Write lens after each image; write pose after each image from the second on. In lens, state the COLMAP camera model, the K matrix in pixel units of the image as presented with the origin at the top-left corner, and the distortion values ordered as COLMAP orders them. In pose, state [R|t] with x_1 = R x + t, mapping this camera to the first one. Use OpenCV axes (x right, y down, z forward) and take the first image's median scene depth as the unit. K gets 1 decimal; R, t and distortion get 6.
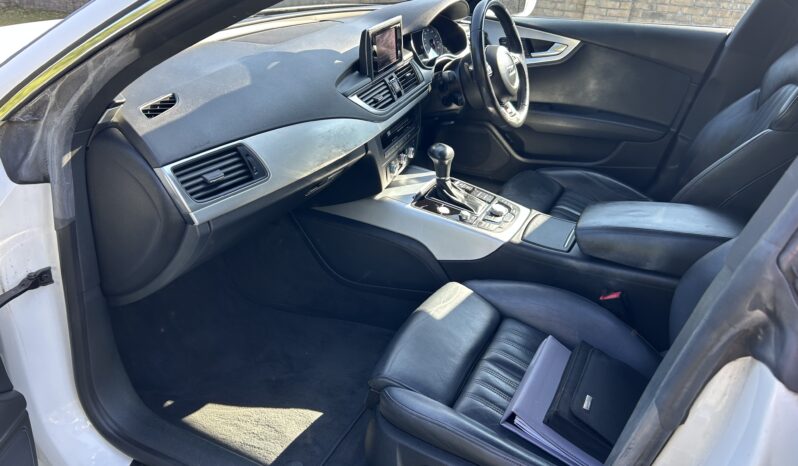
lens RADIAL K [[597.3, 0, 399.0], [0, 597.3, 233.0], [0, 0, 1]] dist [0.106843, -0.201718]
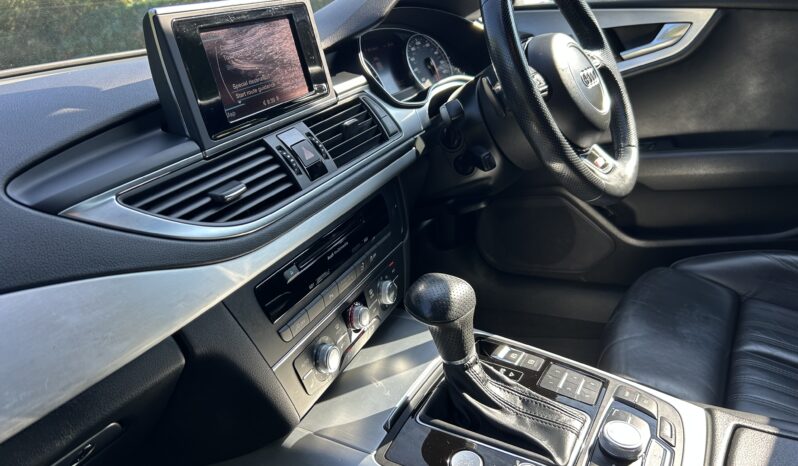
lens RADIAL K [[597.3, 0, 399.0], [0, 597.3, 233.0], [0, 0, 1]] dist [0.106843, -0.201718]
pose [[0.978548, -0.148127, -0.143186, 0.094217], [0.130490, 0.983459, -0.125618, -0.116894], [0.159425, 0.104239, 0.981691, 0.547476]]
